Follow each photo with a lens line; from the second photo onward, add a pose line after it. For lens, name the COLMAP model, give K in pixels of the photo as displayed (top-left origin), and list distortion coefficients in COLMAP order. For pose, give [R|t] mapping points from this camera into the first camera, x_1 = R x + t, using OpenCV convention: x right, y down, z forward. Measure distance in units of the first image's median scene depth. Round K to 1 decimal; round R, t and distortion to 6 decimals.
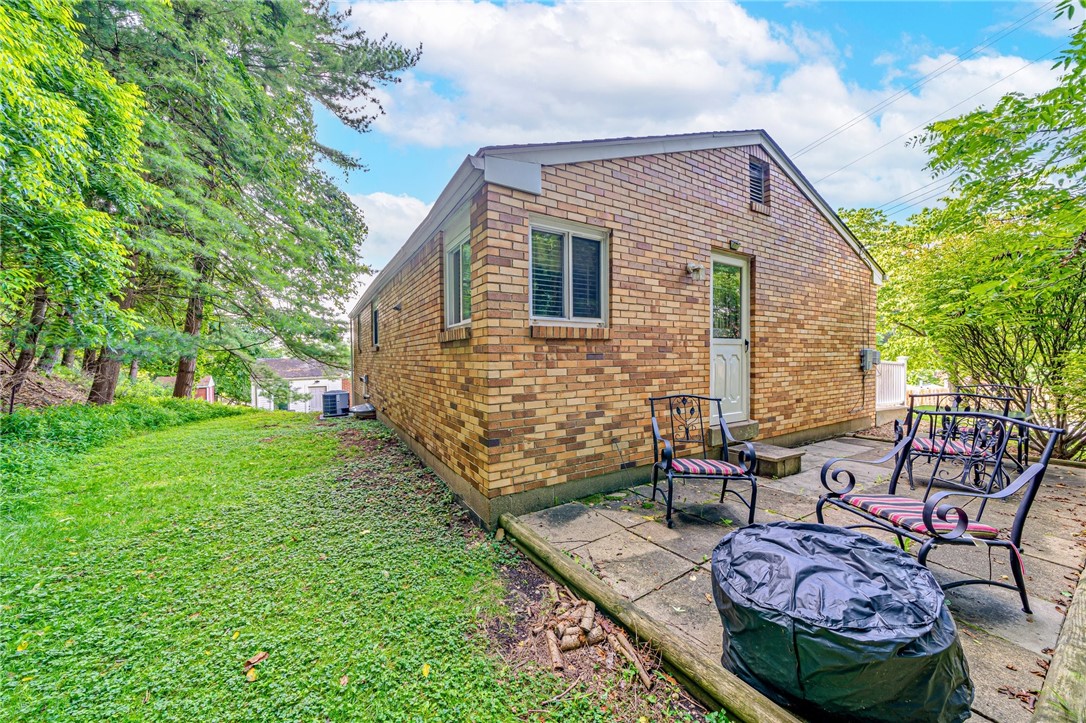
lens RADIAL K [[377.6, 0, 540.5], [0, 377.6, 361.9], [0, 0, 1]] dist [-0.010155, -0.000069]
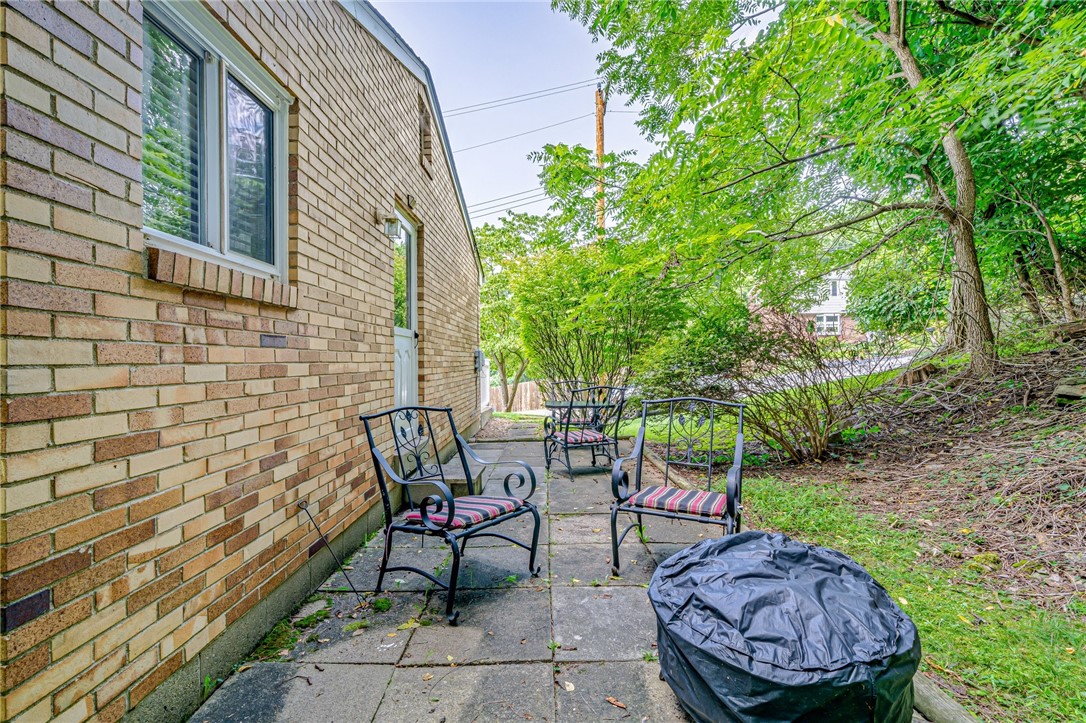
lens RADIAL K [[480.2, 0, 539.7], [0, 480.2, 358.8], [0, 0, 1]] dist [-0.000888, -0.000244]
pose [[0.530460, 0.008033, 0.847672, -0.207500], [0.013249, 0.999754, -0.017765, 0.025163], [-0.847607, 0.020654, 0.530223, 0.403688]]
